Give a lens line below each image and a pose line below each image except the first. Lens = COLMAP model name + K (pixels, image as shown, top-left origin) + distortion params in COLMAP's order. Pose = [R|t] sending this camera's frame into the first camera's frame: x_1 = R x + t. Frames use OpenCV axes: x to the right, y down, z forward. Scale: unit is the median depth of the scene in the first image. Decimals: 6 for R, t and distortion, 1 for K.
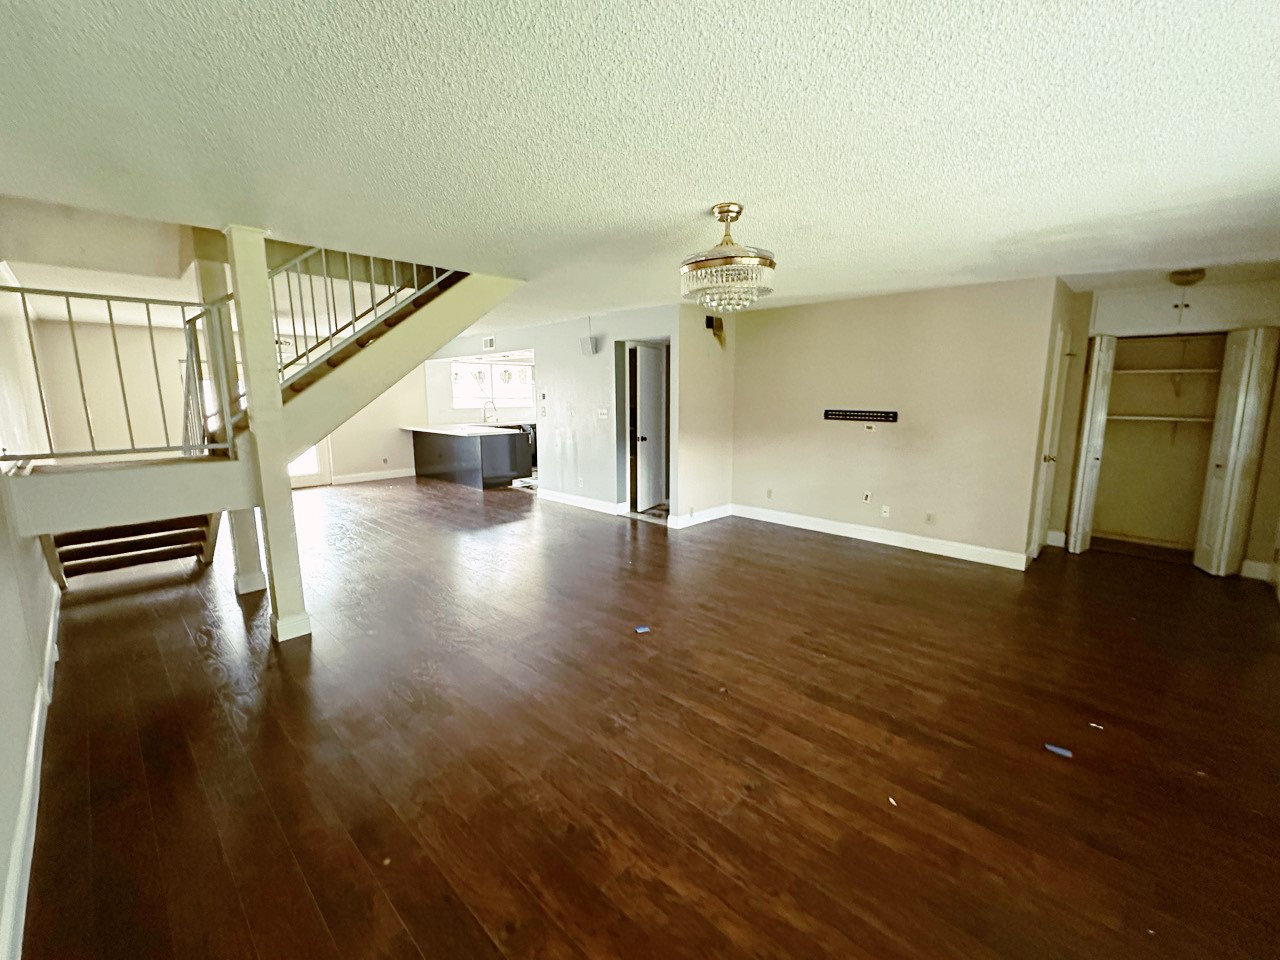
lens RADIAL K [[547.9, 0, 640.0], [0, 547.9, 480.0], [0, 0, 1]] dist [0.008065, 0.000089]
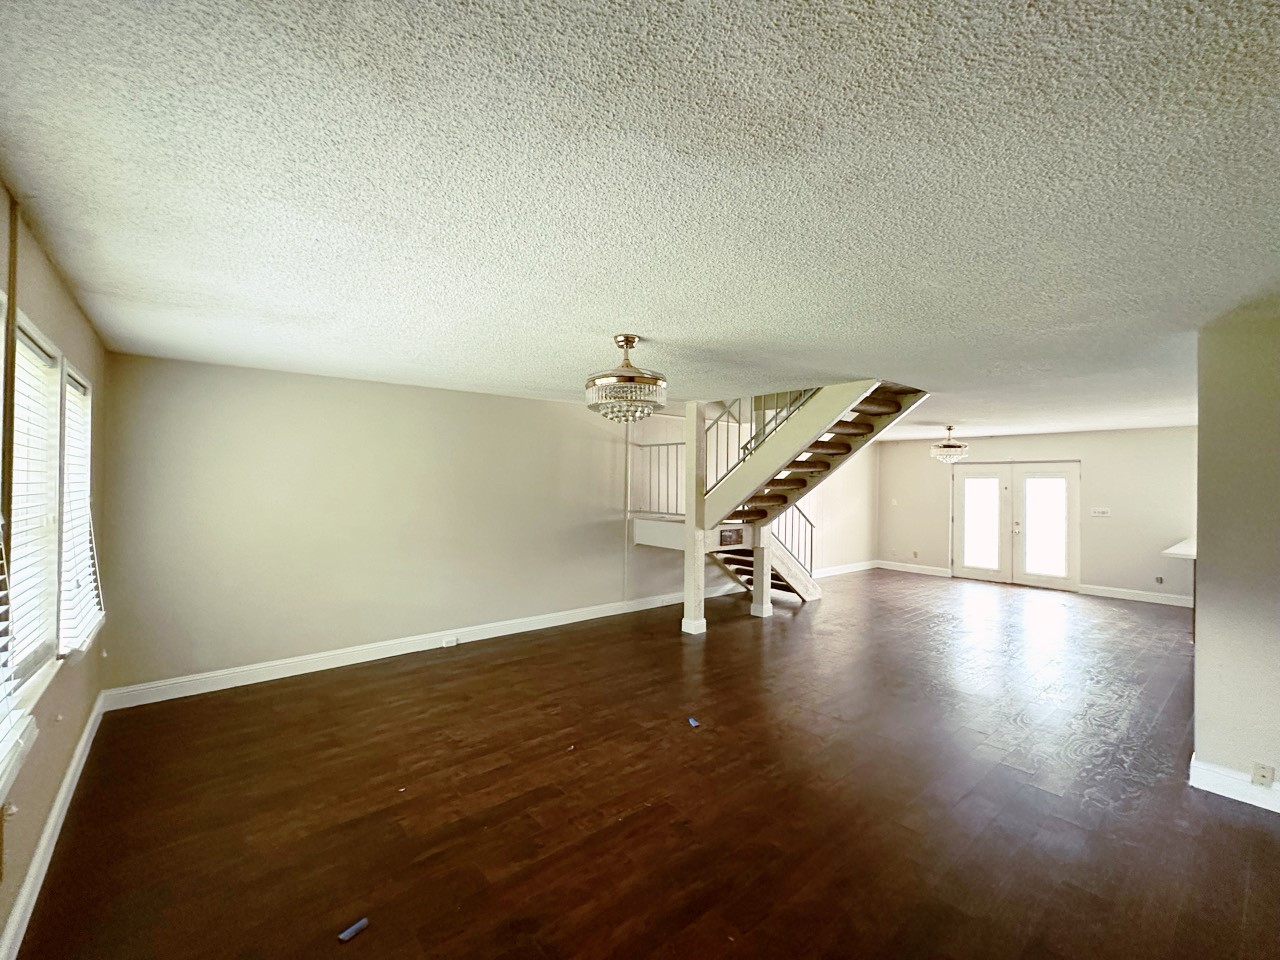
lens RADIAL K [[547.9, 0, 640.0], [0, 547.9, 480.0], [0, 0, 1]] dist [0.008065, 0.000089]
pose [[-0.100875, -0.001590, -0.994898, 1.316608], [-0.169170, 0.985464, 0.015577, -0.217039], [0.980411, 0.169878, -0.099678, 1.189098]]
